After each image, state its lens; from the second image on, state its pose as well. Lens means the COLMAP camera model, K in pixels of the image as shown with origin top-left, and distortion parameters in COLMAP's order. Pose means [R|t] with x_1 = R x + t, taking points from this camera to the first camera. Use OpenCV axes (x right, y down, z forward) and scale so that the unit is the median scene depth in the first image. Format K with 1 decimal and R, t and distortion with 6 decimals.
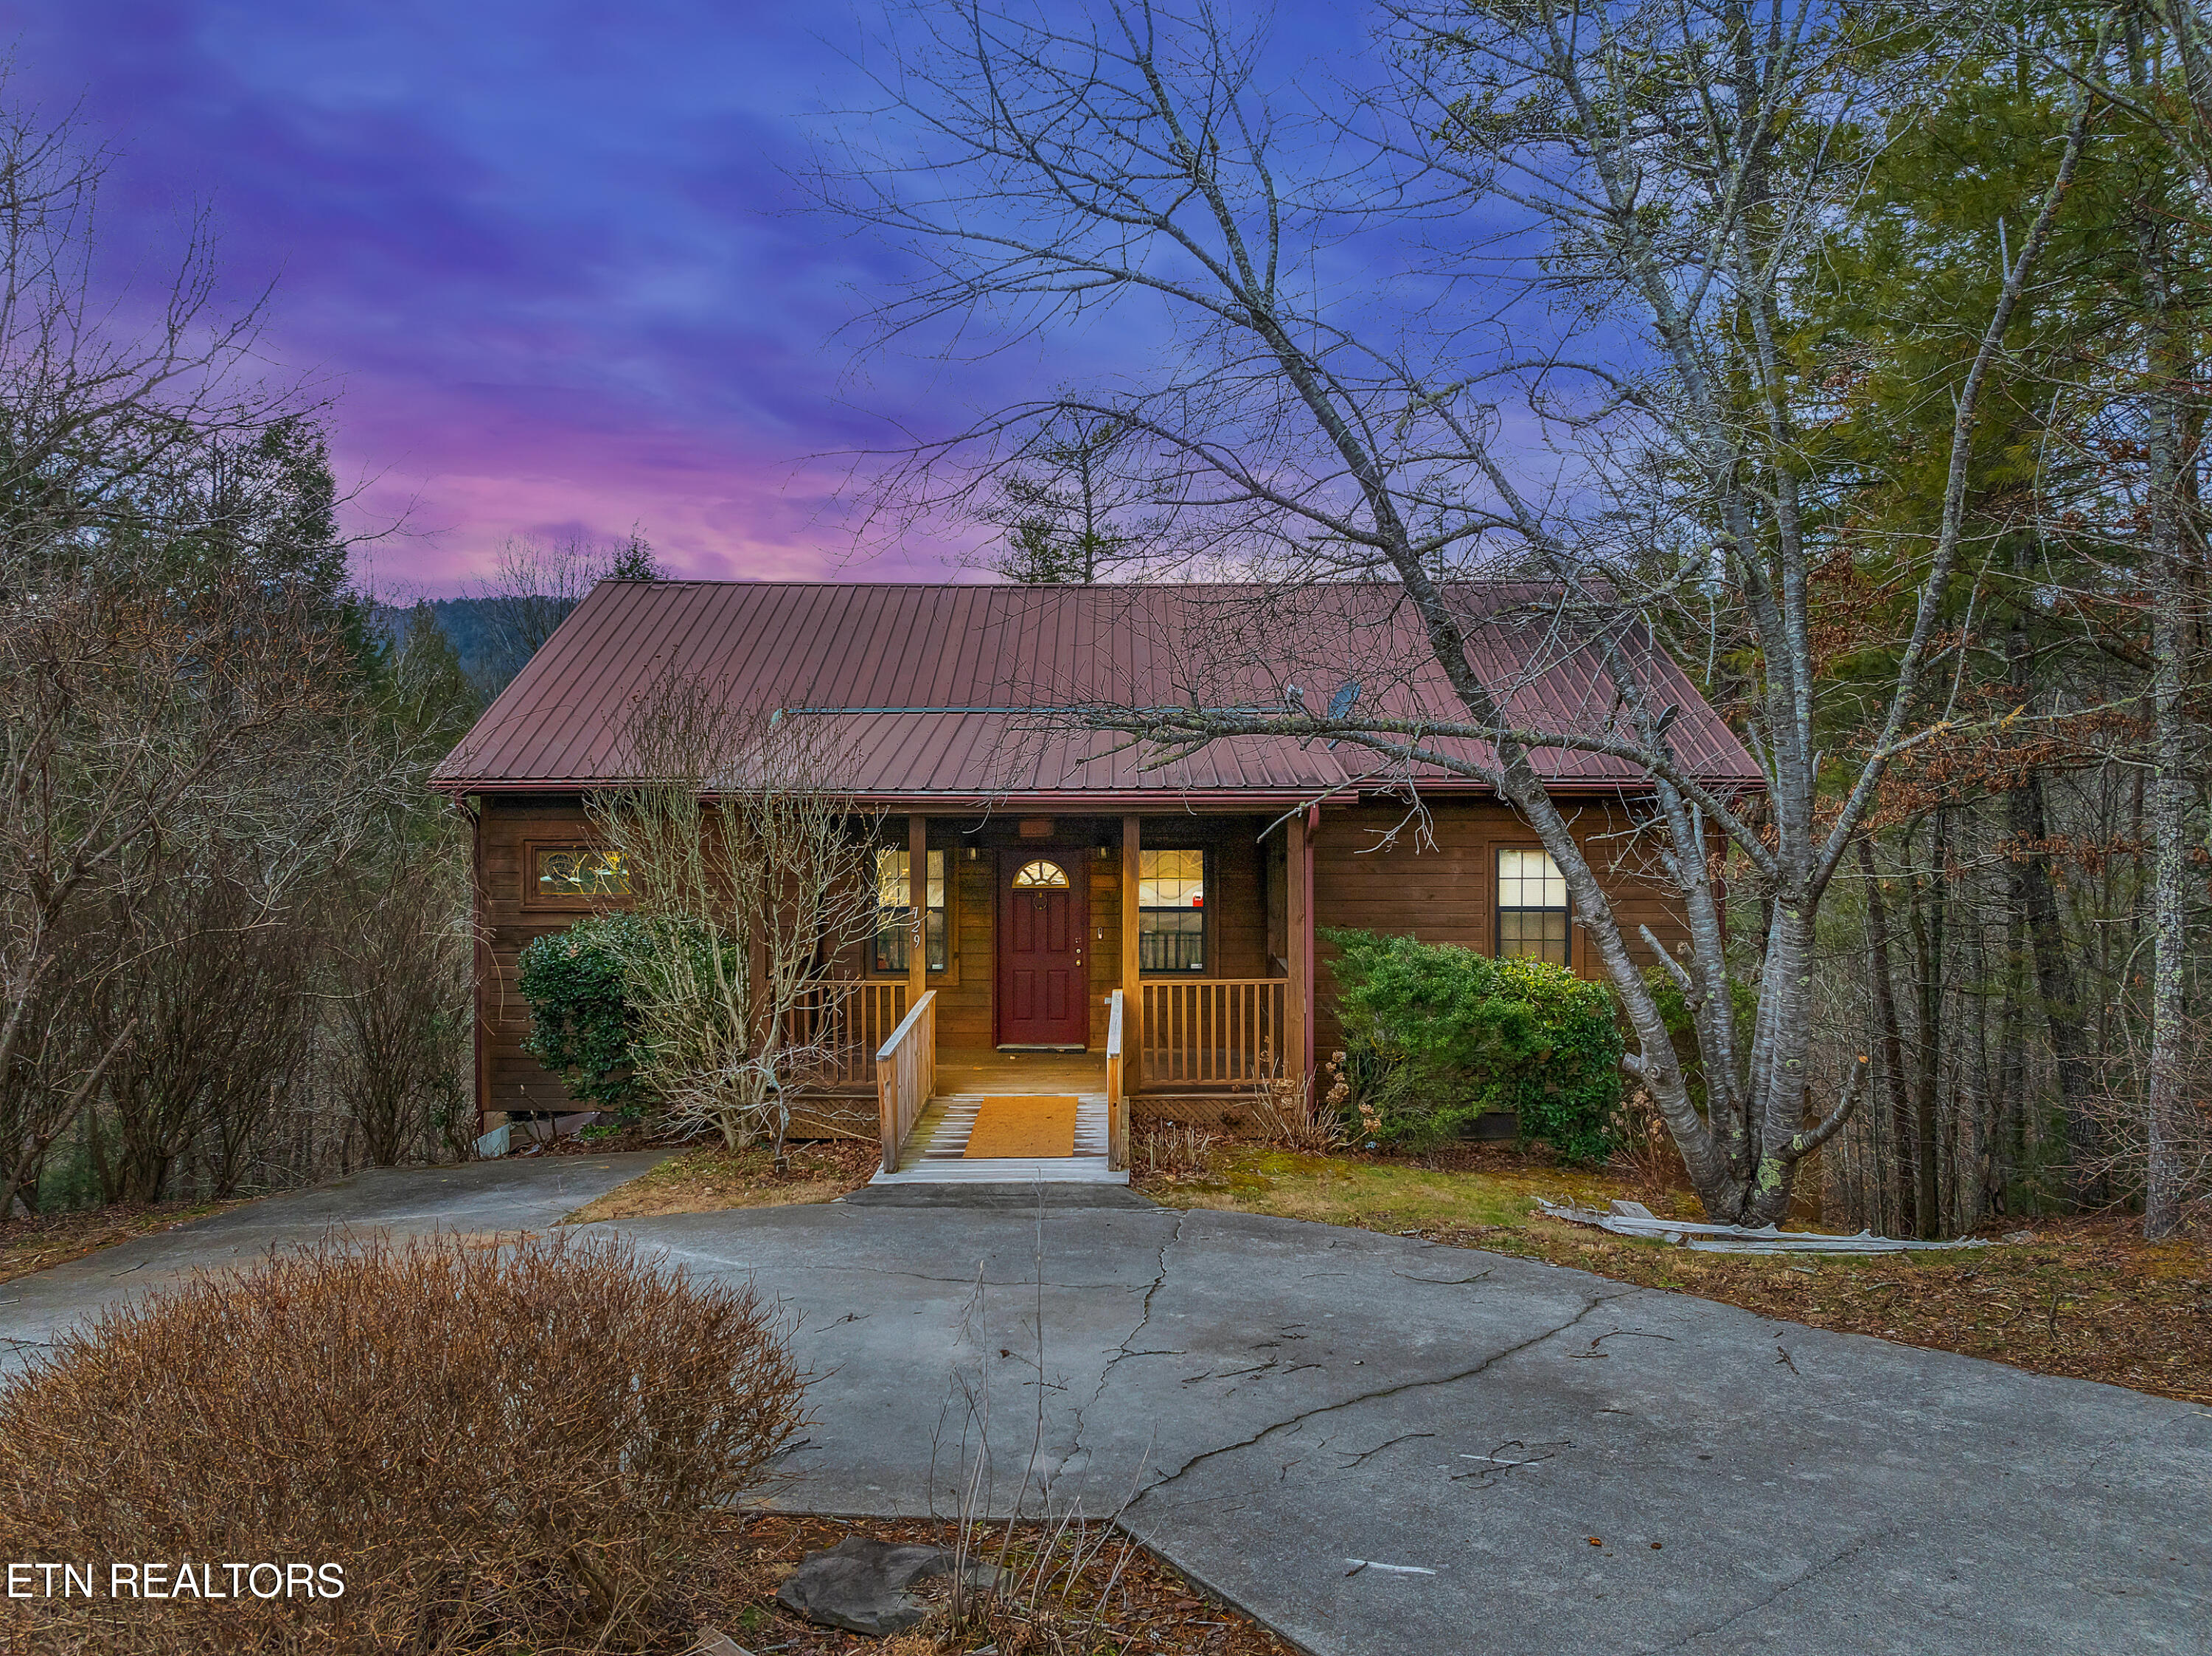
lens RADIAL K [[1551.2, 0, 1107.5], [0, 1551.2, 798.2], [0, 0, 1]] dist [-0.038094, 0.002132]
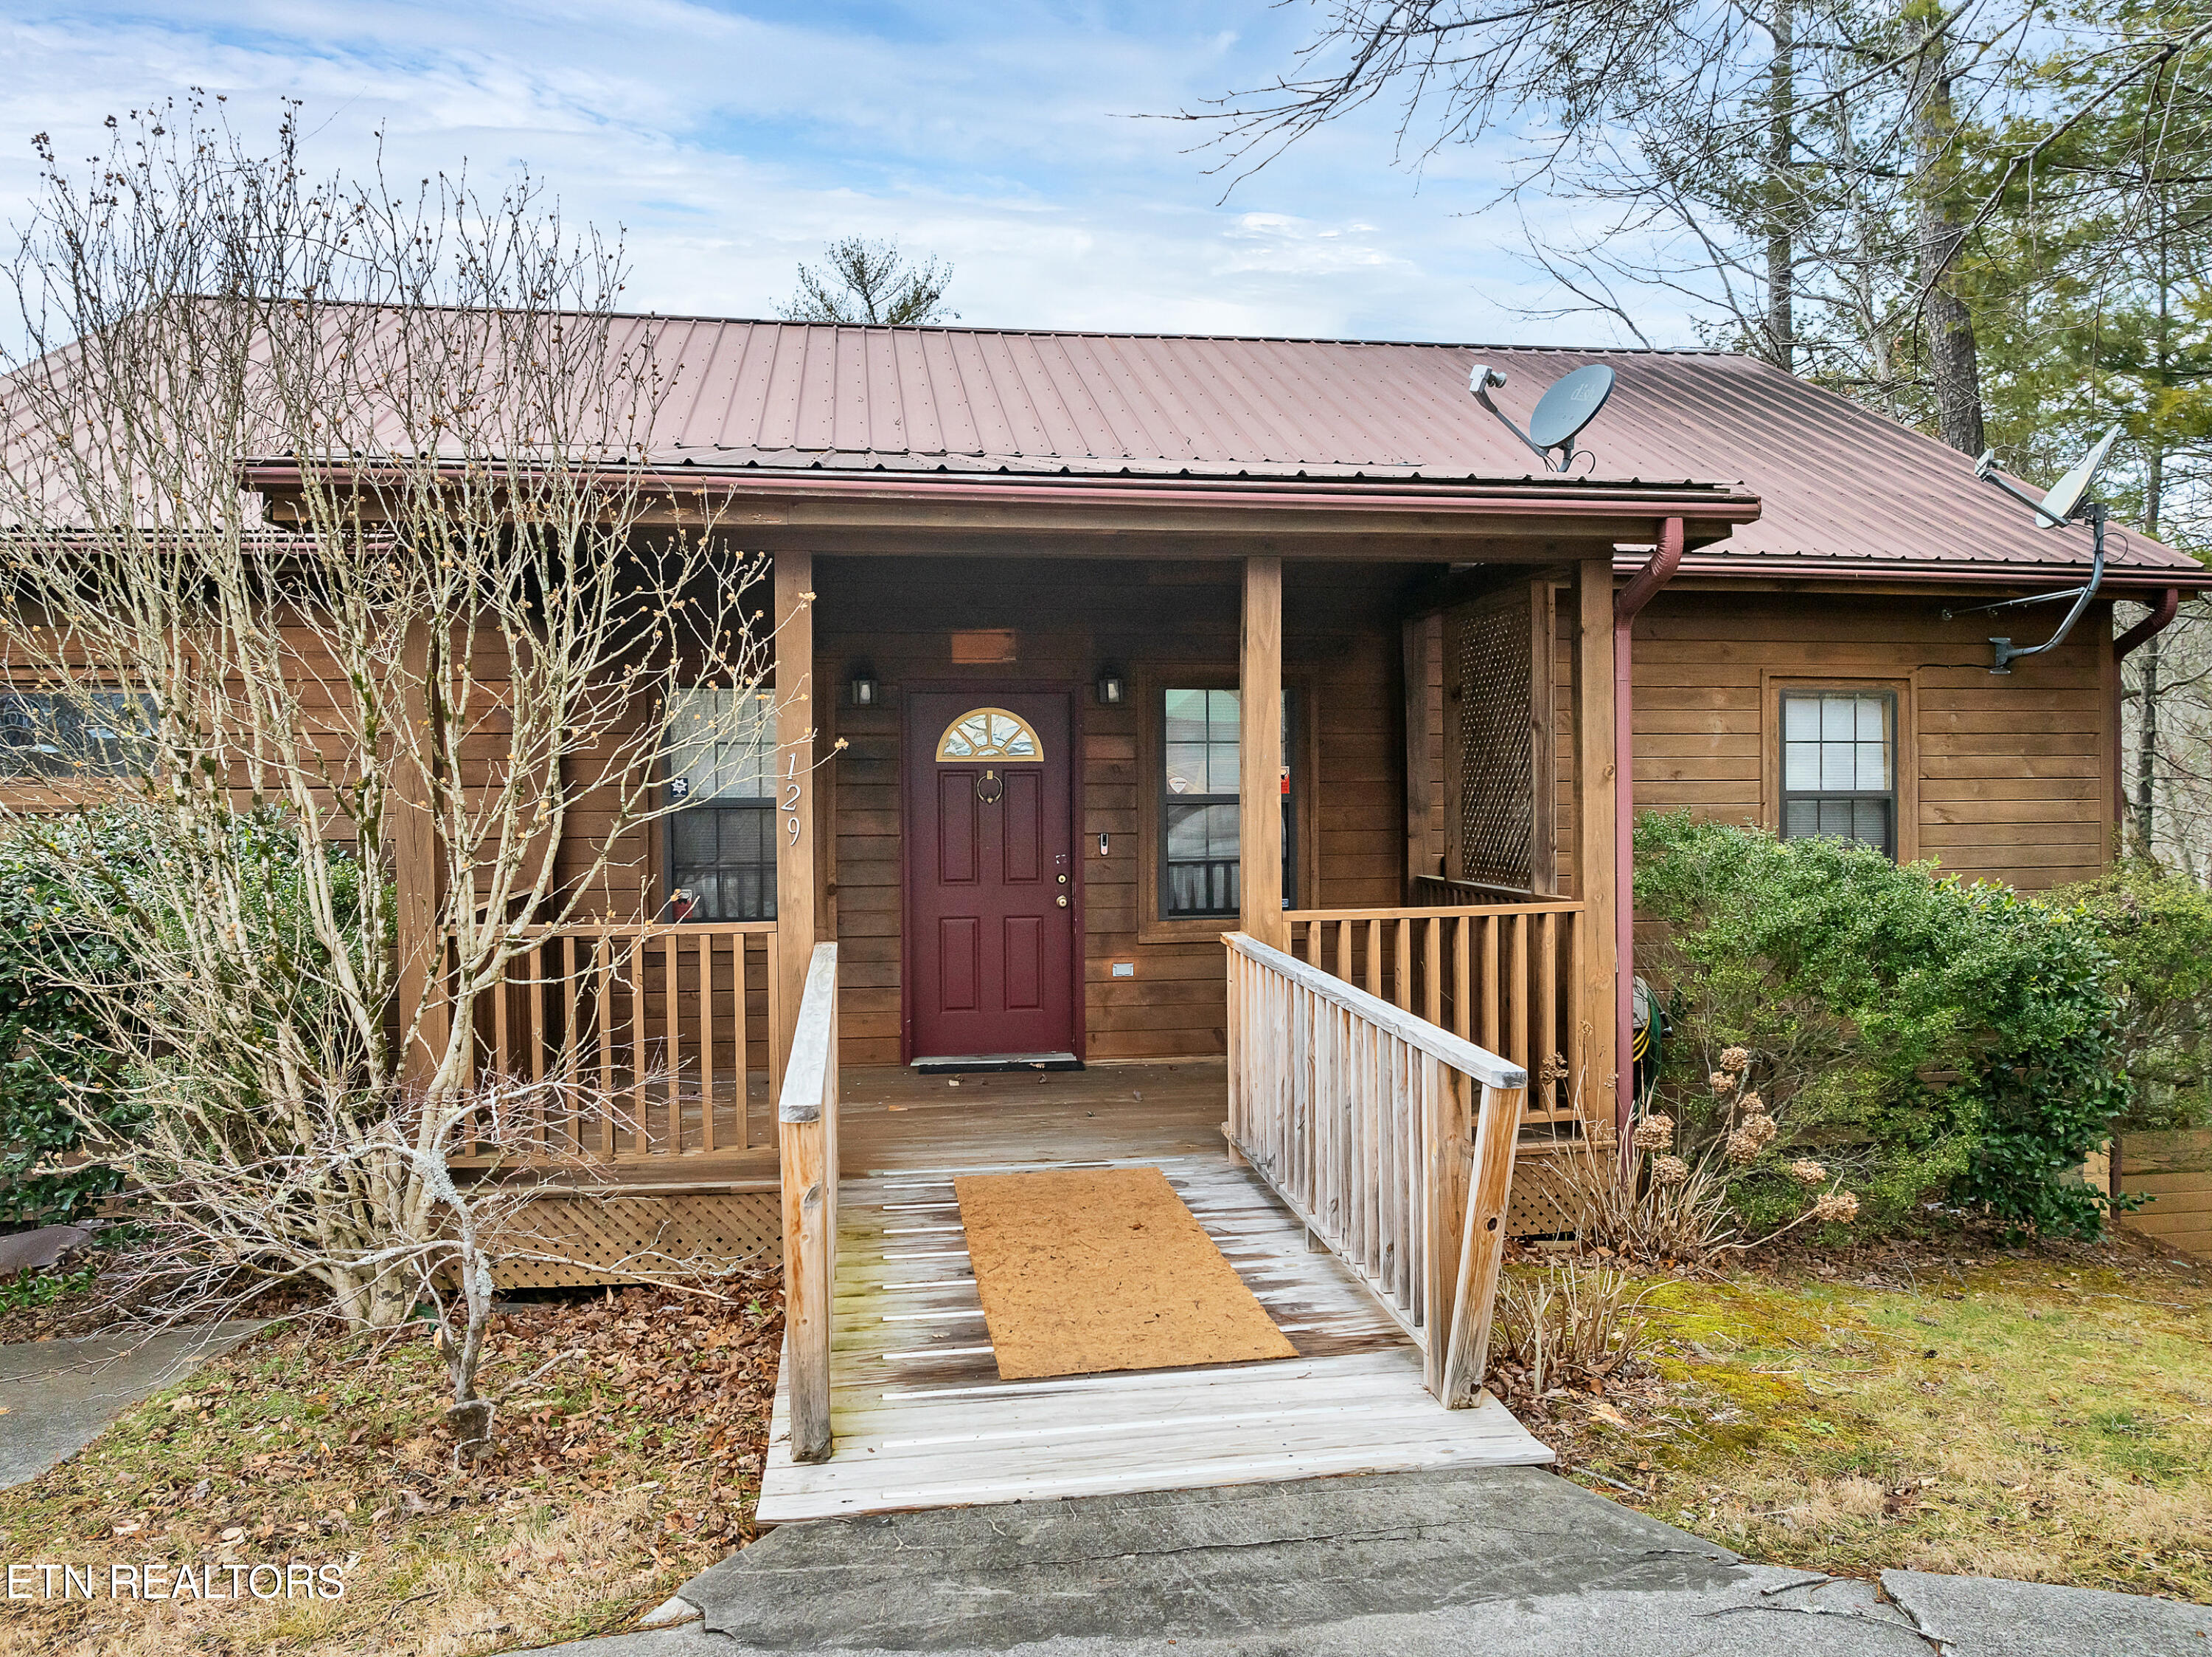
lens RADIAL K [[1588.7, 0, 1106.0], [0, 1588.7, 828.5], [0, 0, 1]] dist [-0.034314, -0.001704]
pose [[0.987271, -0.008313, 0.158830, -0.109314], [0.005274, 0.999795, 0.019543, 0.085195], [-0.158960, -0.018457, 0.987113, 0.551882]]
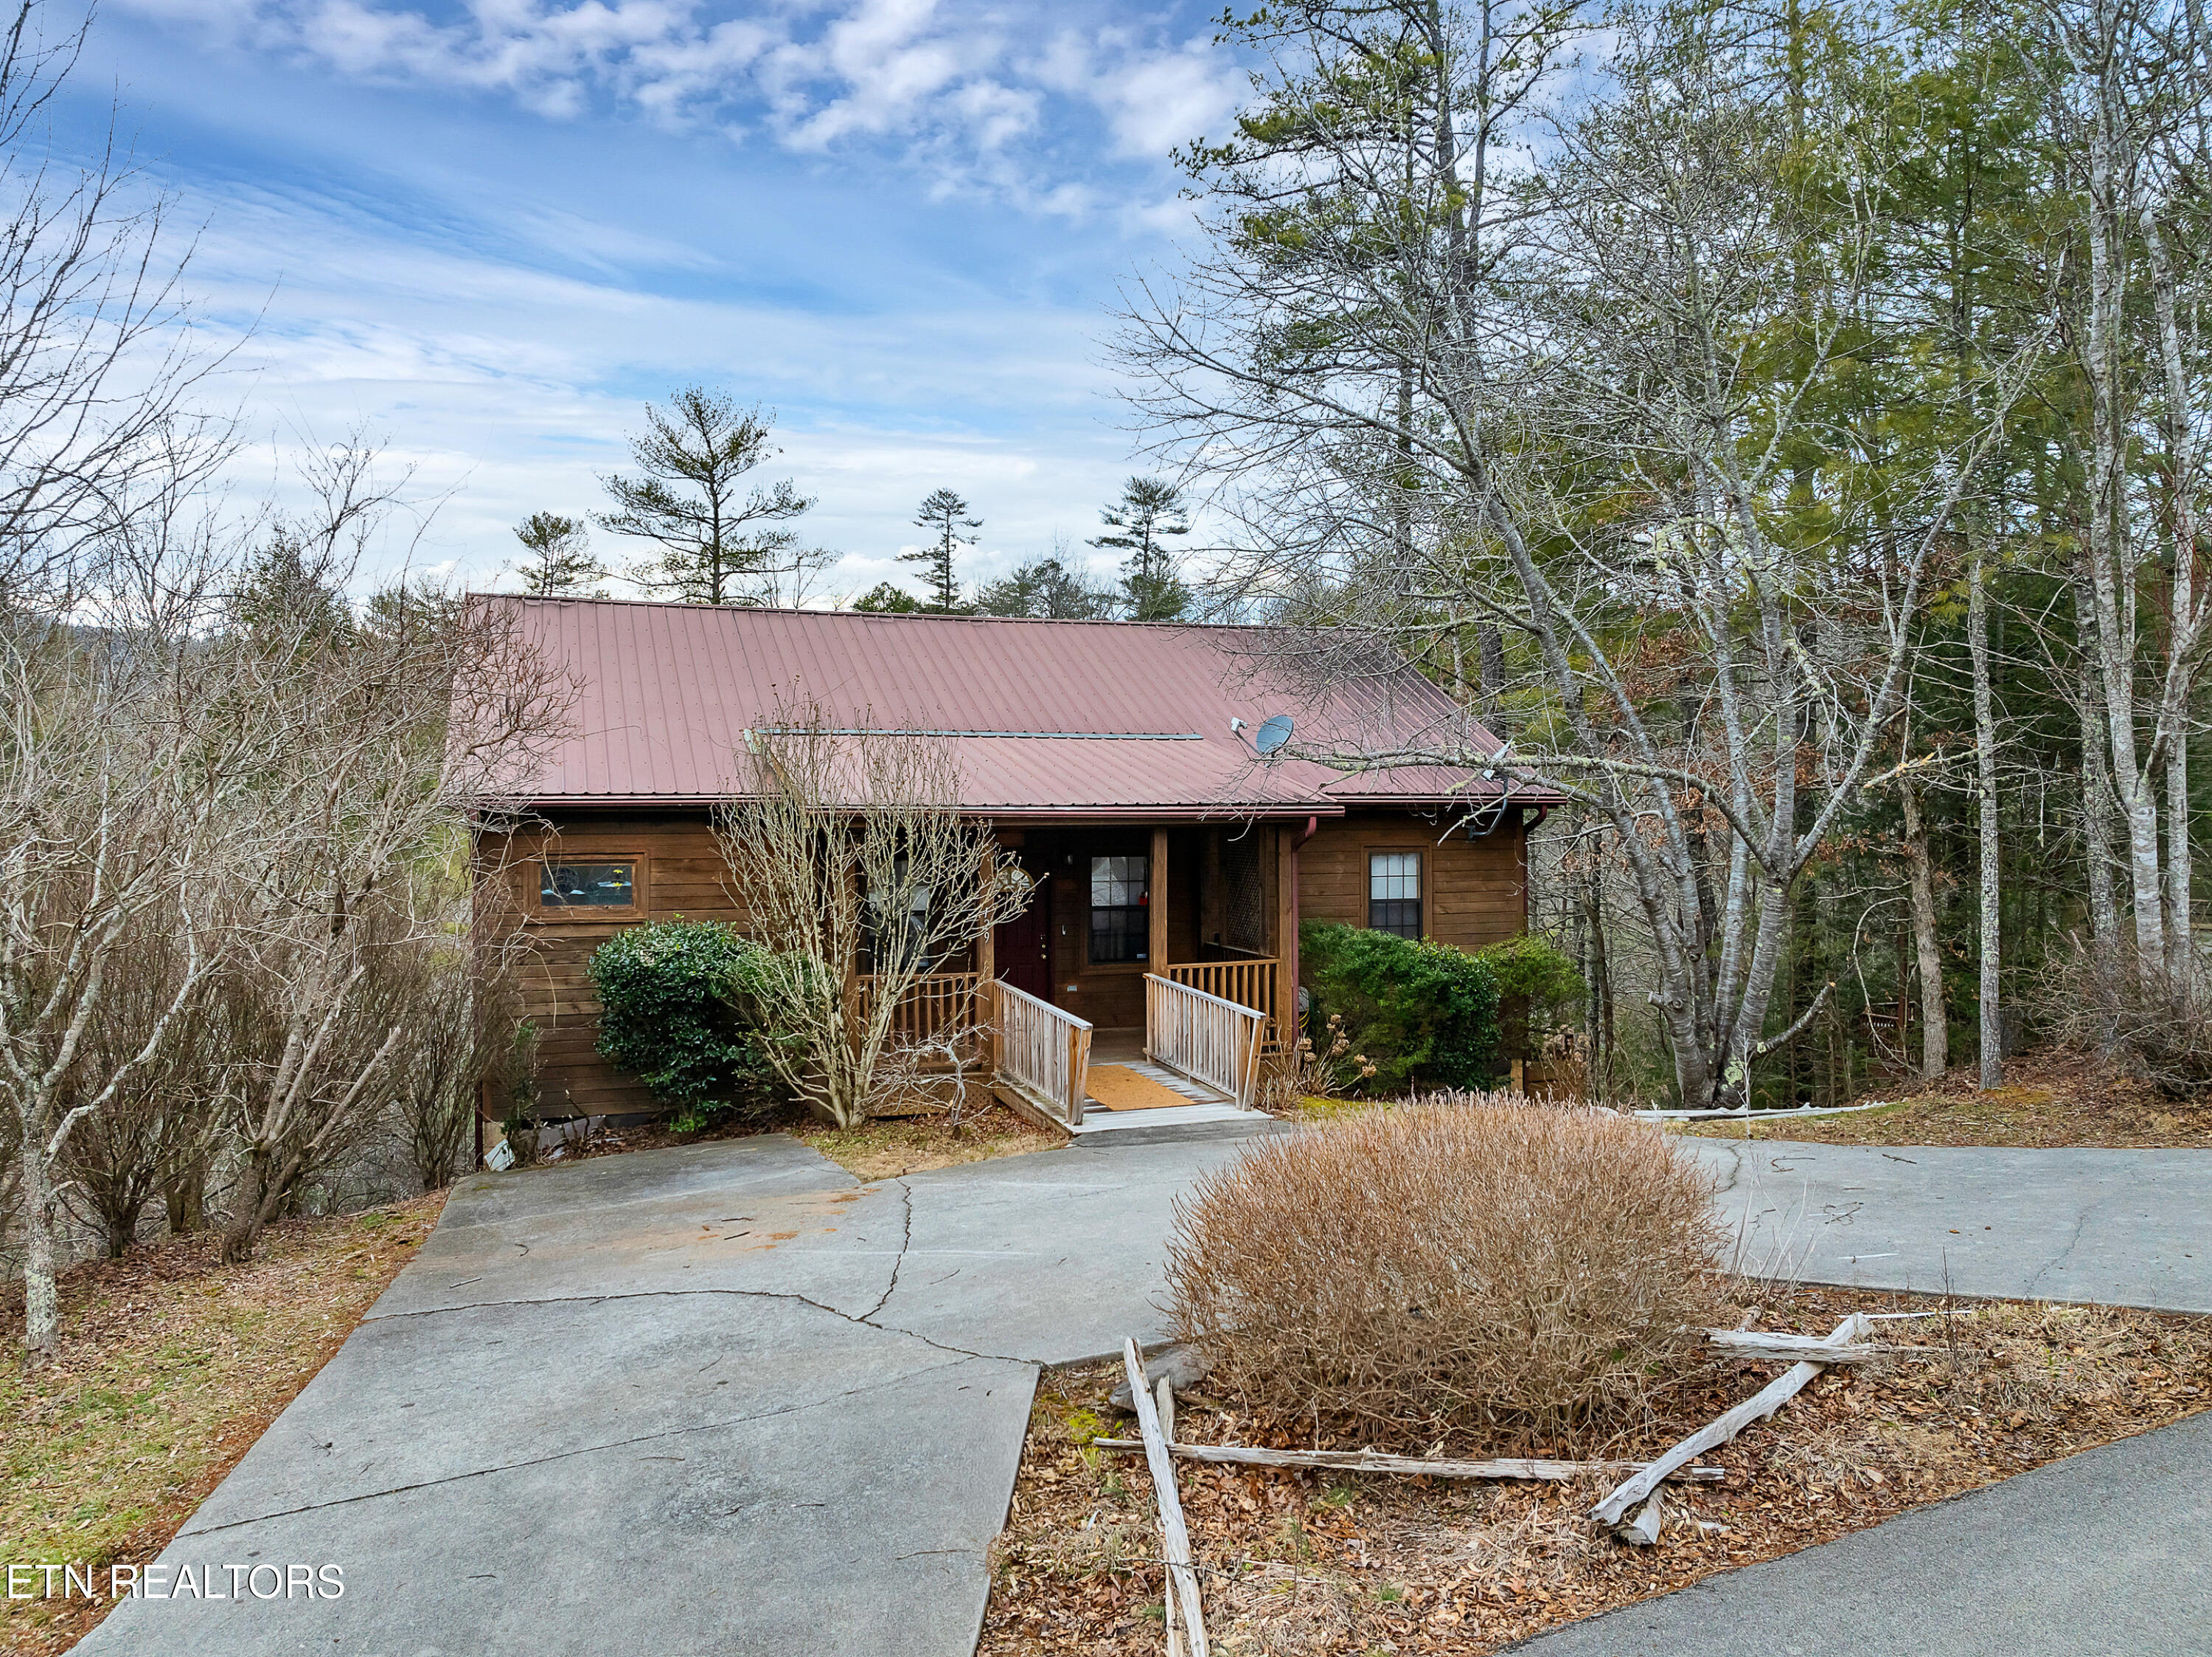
lens RADIAL K [[1588.7, 0, 1106.0], [0, 1588.7, 828.5], [0, 0, 1]] dist [-0.034314, -0.001704]
pose [[0.940768, -0.005389, 0.339010, -0.448181], [0.001778, 0.999938, 0.010959, -0.001314], [-0.339048, -0.009707, 0.940719, -0.138010]]
